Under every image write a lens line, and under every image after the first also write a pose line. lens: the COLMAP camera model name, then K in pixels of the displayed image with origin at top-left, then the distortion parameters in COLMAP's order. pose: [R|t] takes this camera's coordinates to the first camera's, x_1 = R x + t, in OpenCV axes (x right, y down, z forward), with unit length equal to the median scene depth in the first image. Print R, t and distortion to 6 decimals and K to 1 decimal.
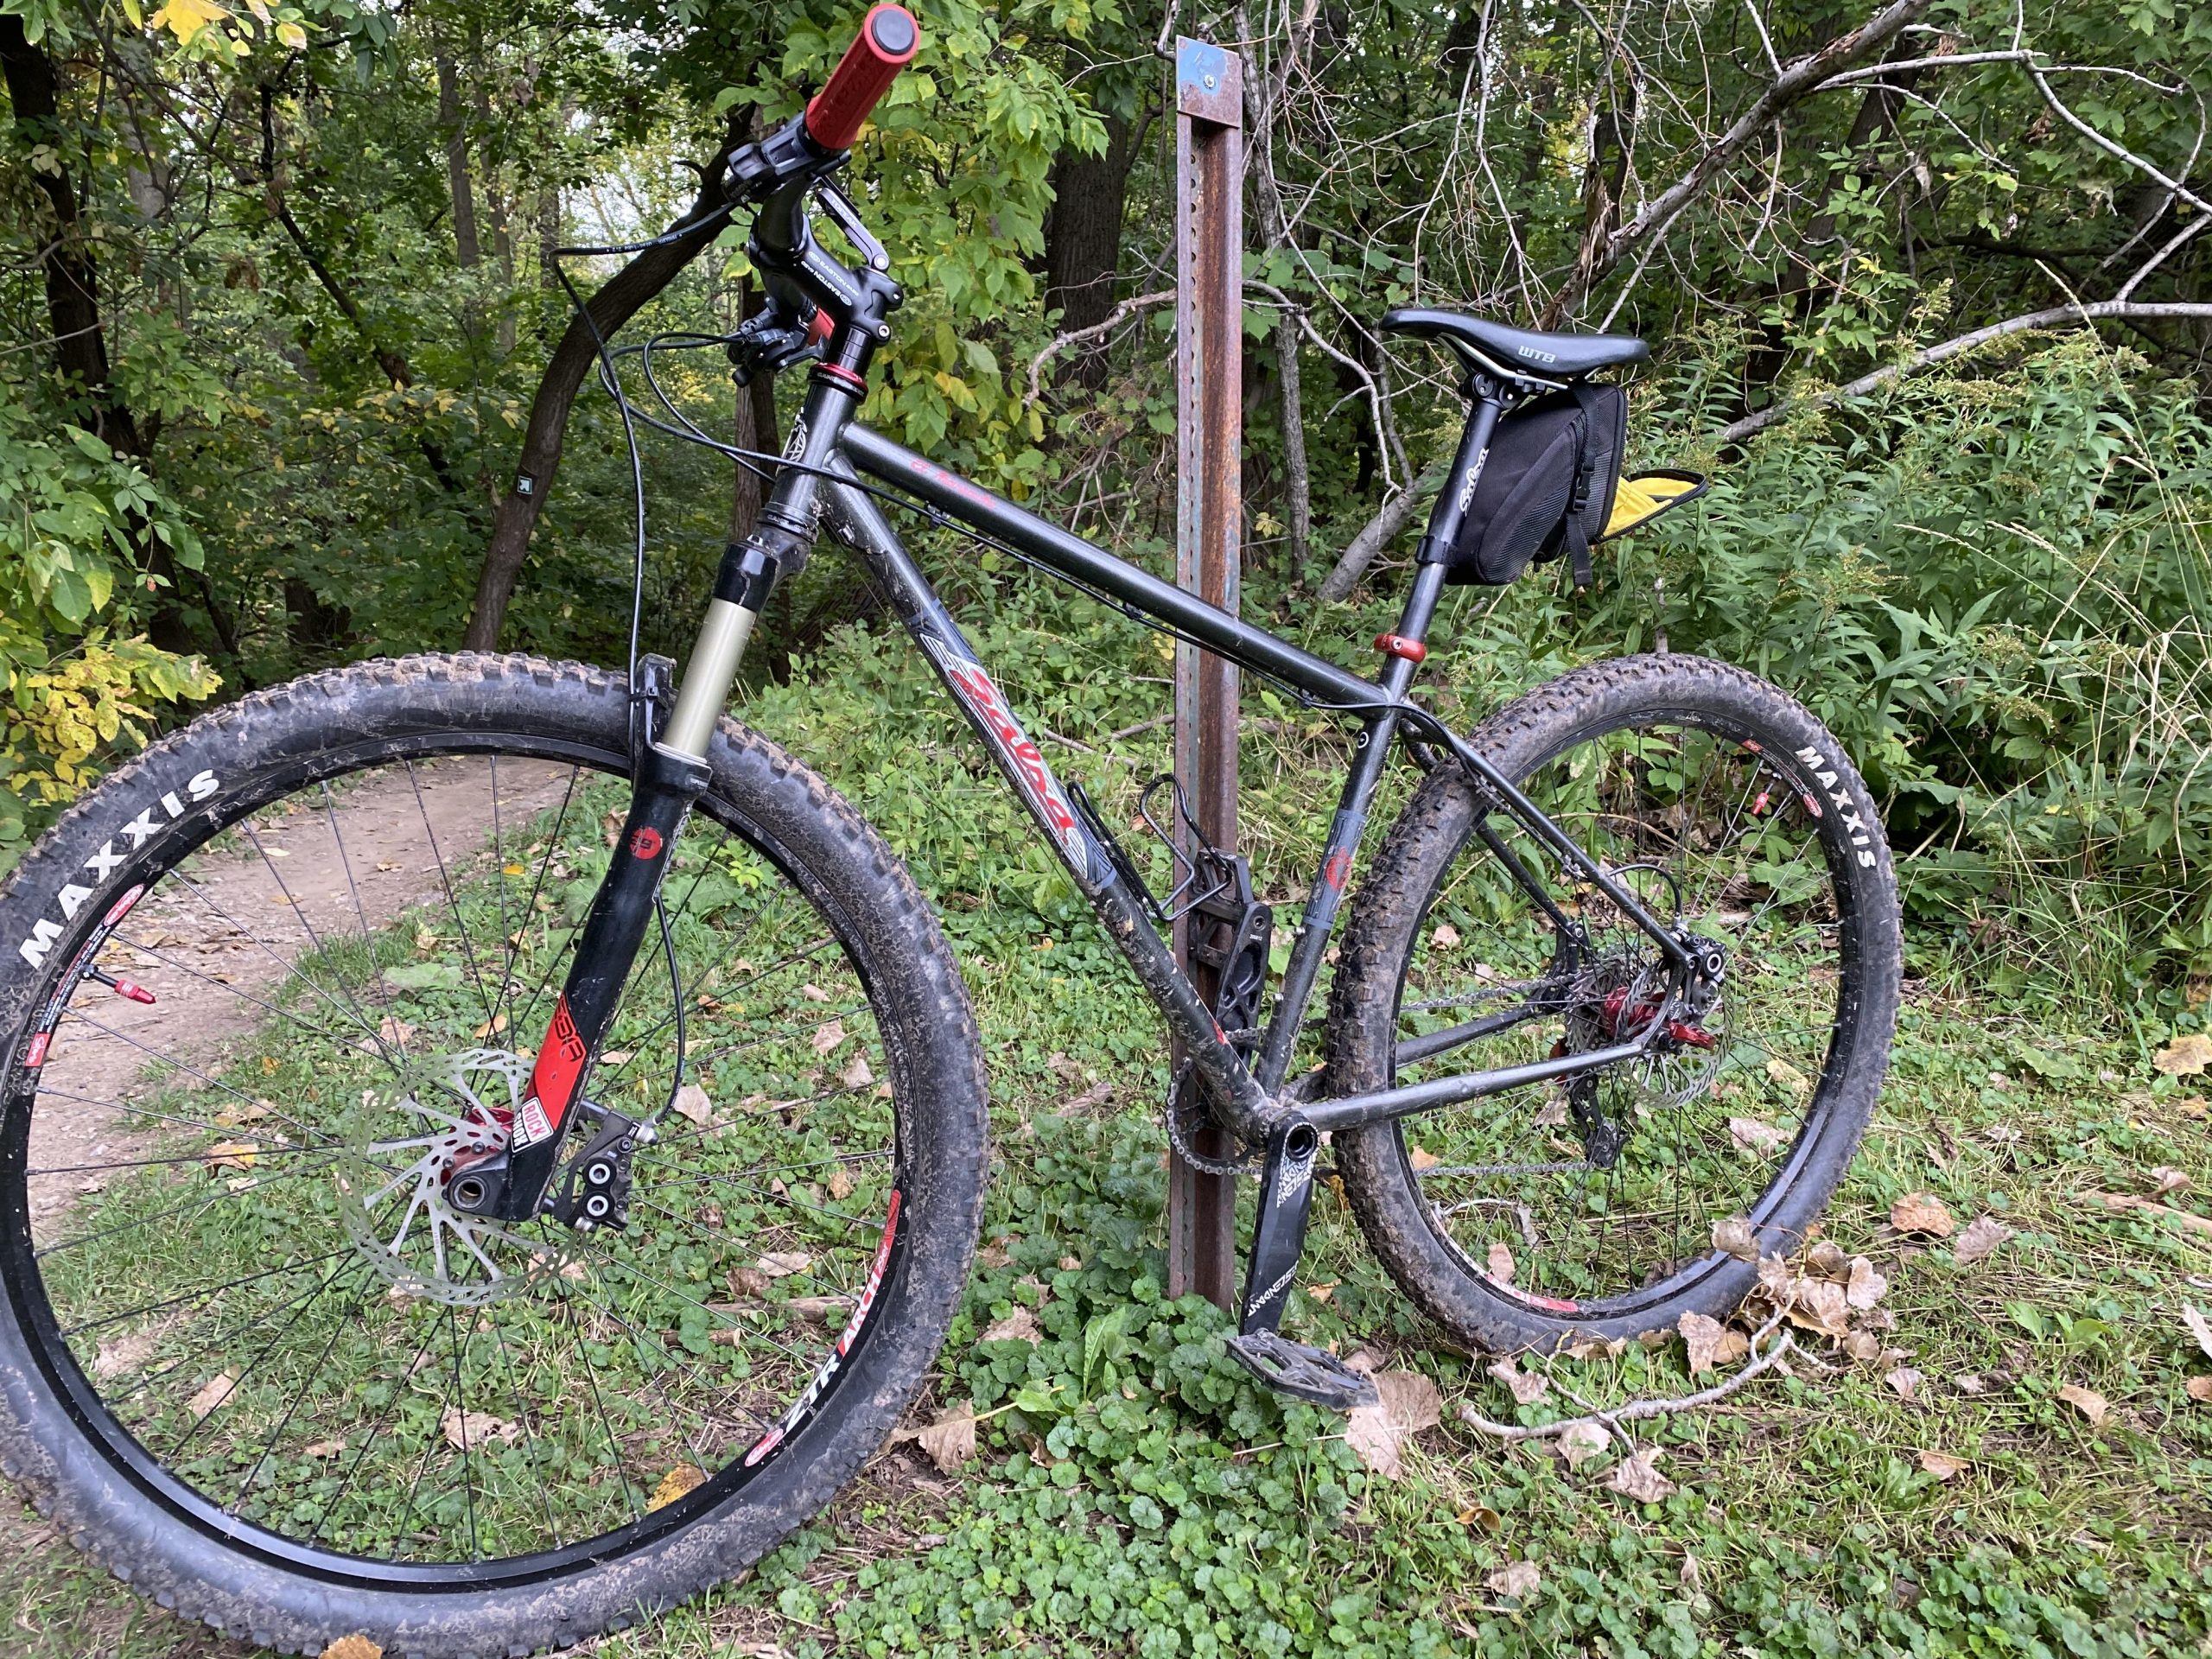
lens RADIAL K [[1674.2, 0, 1103.4], [0, 1674.2, 831.3], [0, 0, 1]] dist [0.041894, -0.029399]
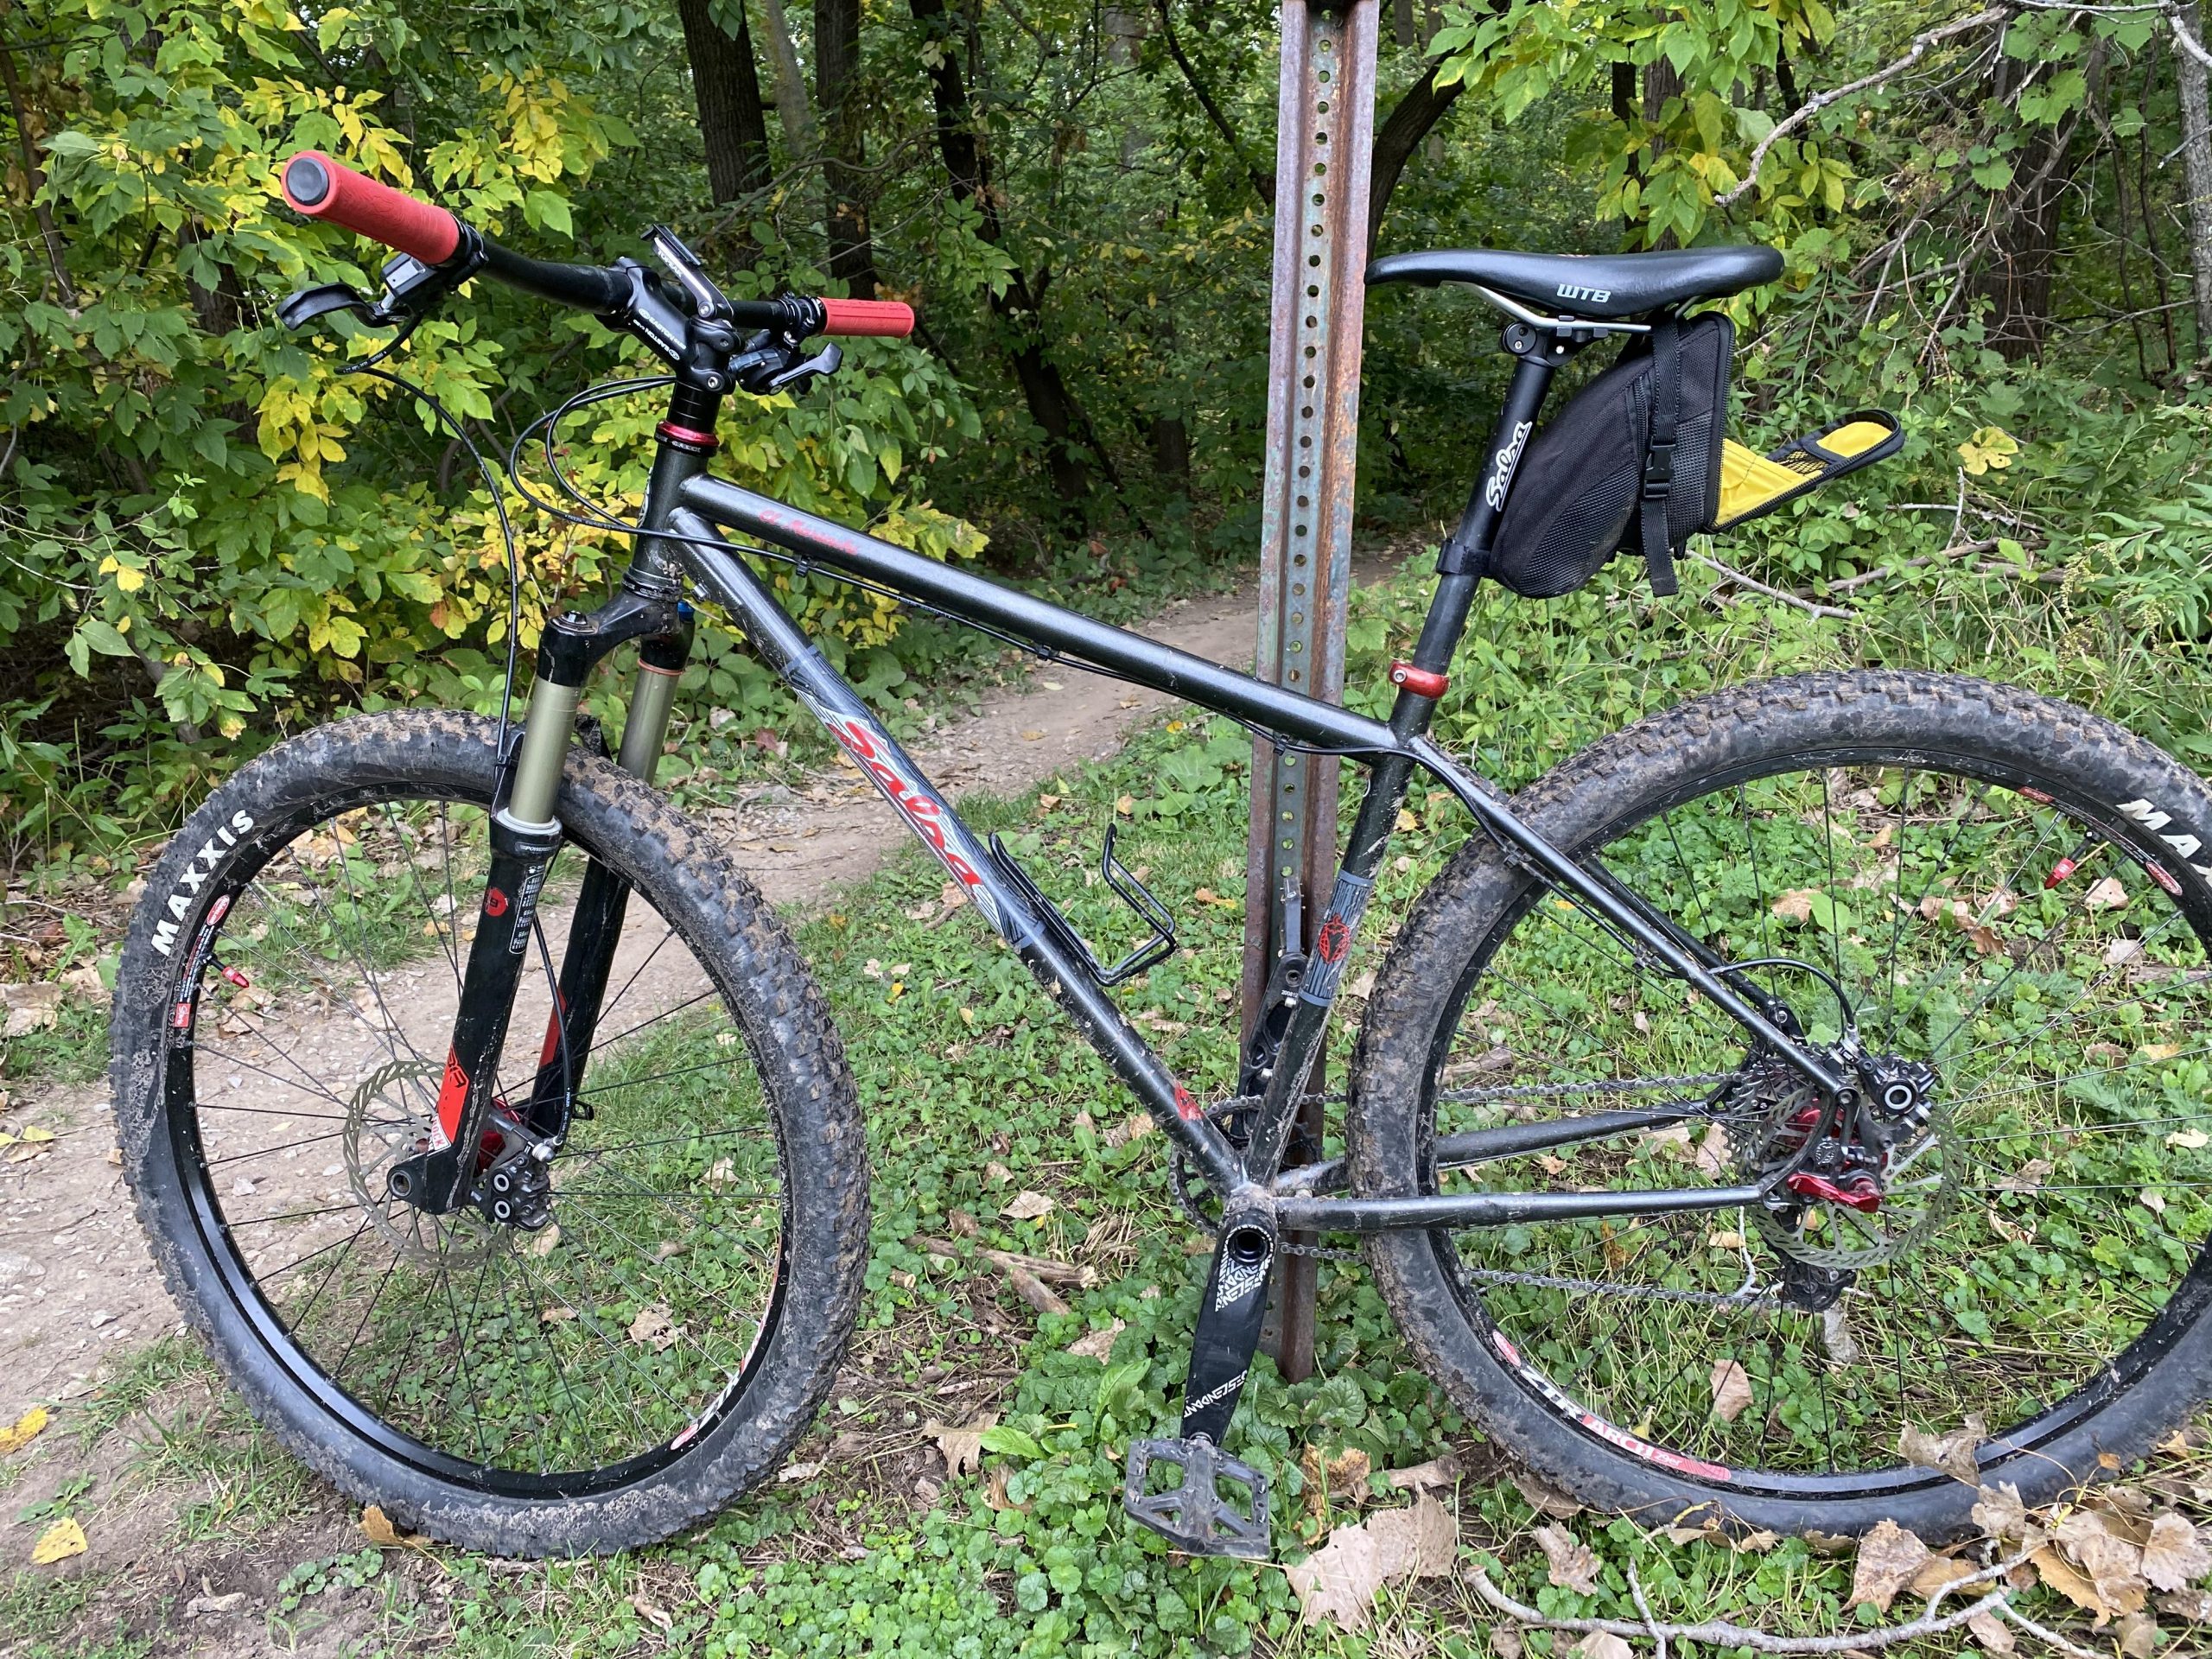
lens RADIAL K [[1674.2, 0, 1105.9], [0, 1674.2, 844.5], [0, 0, 1]] dist [0.041894, -0.029399]
pose [[0.851312, 0.080177, -0.518498, 0.477828], [-0.008775, 0.990292, 0.138724, -0.140905], [0.524587, -0.113548, 0.843751, 0.227077]]
